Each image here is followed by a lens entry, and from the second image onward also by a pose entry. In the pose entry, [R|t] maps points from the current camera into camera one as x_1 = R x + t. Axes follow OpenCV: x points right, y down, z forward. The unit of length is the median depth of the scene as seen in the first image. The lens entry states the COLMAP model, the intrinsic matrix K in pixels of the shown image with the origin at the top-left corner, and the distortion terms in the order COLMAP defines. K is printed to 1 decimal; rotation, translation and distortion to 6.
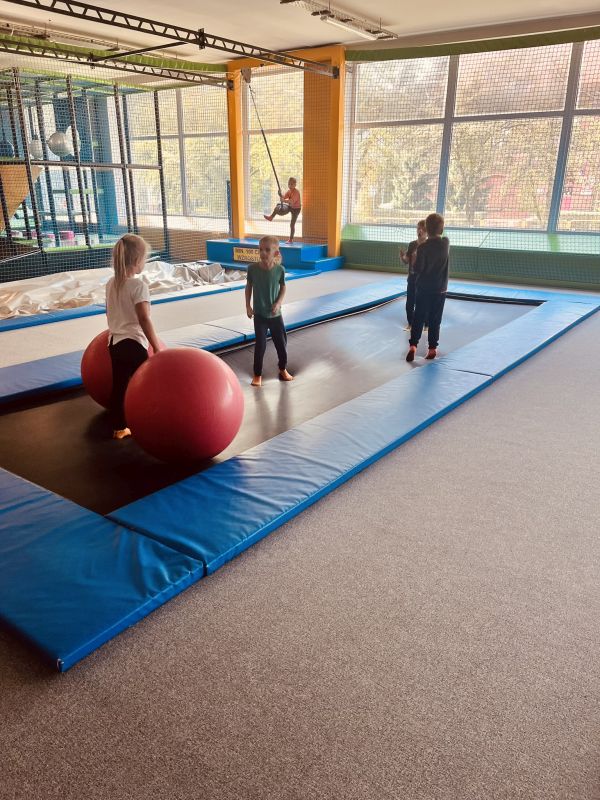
lens RADIAL K [[600.9, 0, 300.0], [0, 600.9, 400.0], [0, 0, 1]] dist [0.072641, -0.099371]
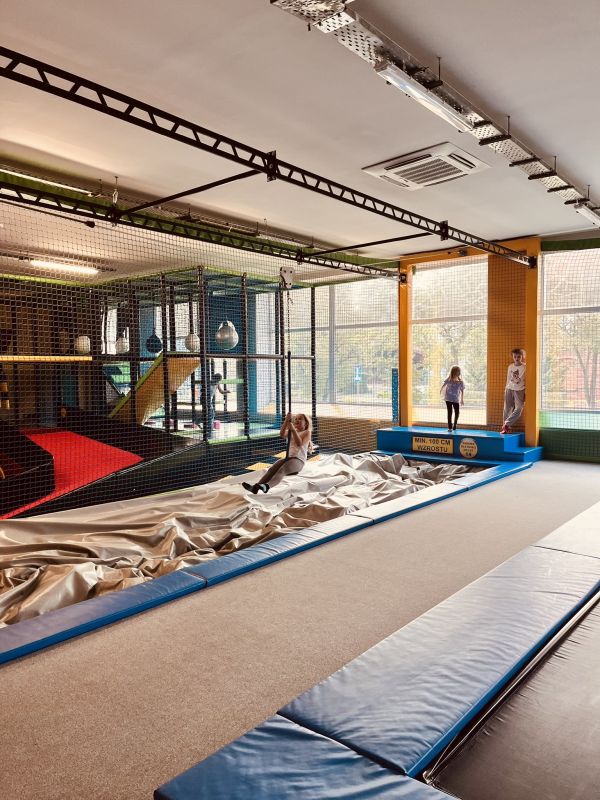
lens RADIAL K [[600.9, 0, 300.0], [0, 600.9, 400.0], [0, 0, 1]] dist [0.072641, -0.099371]
pose [[0.997853, -0.010206, -0.064698, -0.214267], [-0.008869, 0.957635, -0.287848, -0.041259], [0.064895, 0.287804, 0.955488, 0.101121]]
